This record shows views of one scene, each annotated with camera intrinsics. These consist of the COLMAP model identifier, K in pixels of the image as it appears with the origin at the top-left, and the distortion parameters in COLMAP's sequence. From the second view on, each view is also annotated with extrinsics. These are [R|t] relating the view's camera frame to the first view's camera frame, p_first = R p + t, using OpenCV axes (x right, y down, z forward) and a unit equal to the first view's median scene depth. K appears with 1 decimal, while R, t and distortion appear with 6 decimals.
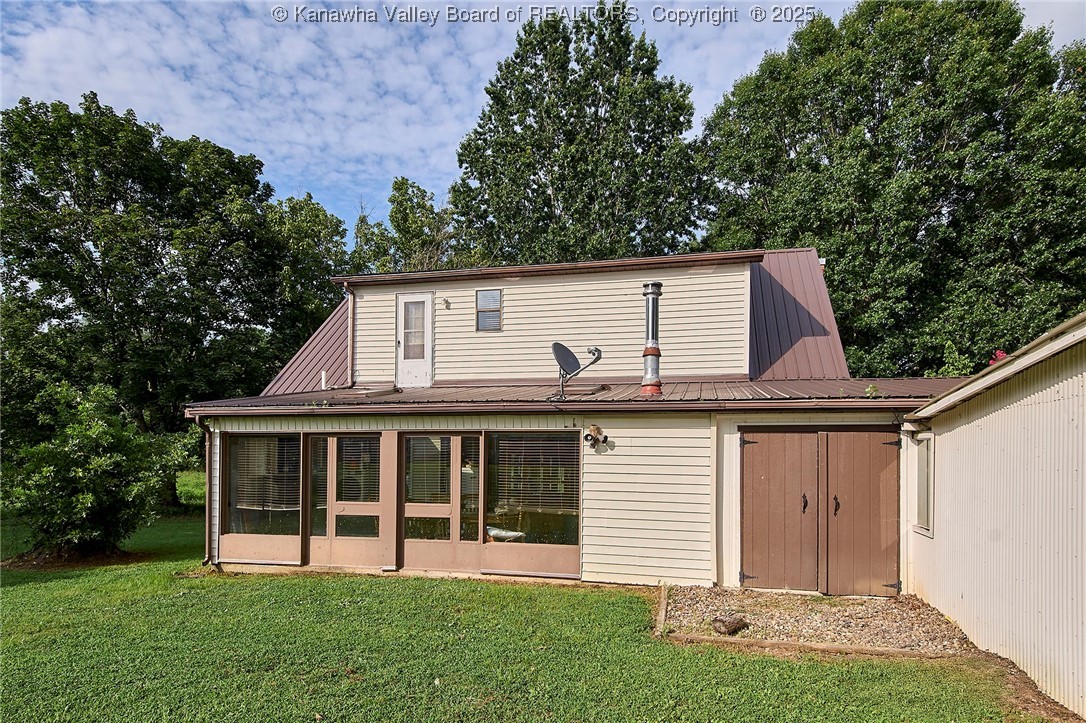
lens RADIAL K [[668.2, 0, 547.4], [0, 668.2, 449.0], [0, 0, 1]] dist [0.034824, 0.001307]
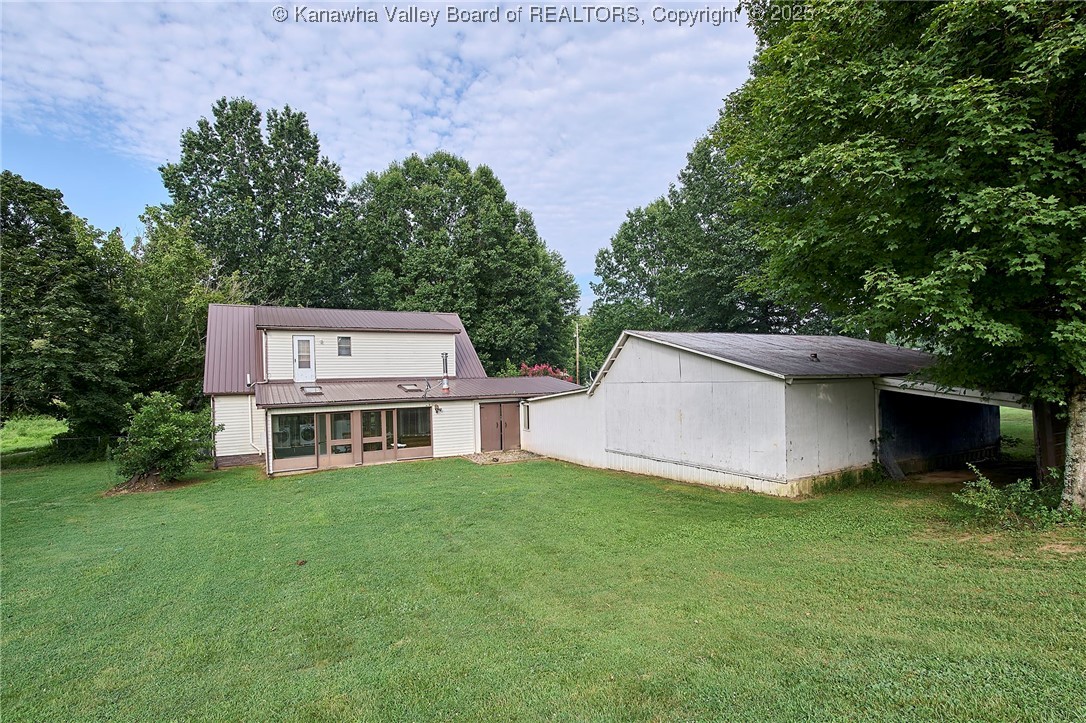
lens RADIAL K [[540.6, 0, 542.6], [0, 540.6, 361.1], [0, 0, 1]] dist [-0.000867, -0.000044]
pose [[0.743366, -0.007431, 0.668844, -1.054185], [0.019747, 0.999746, -0.010840, -0.172551], [-0.668593, 0.021266, 0.743324, -0.980435]]
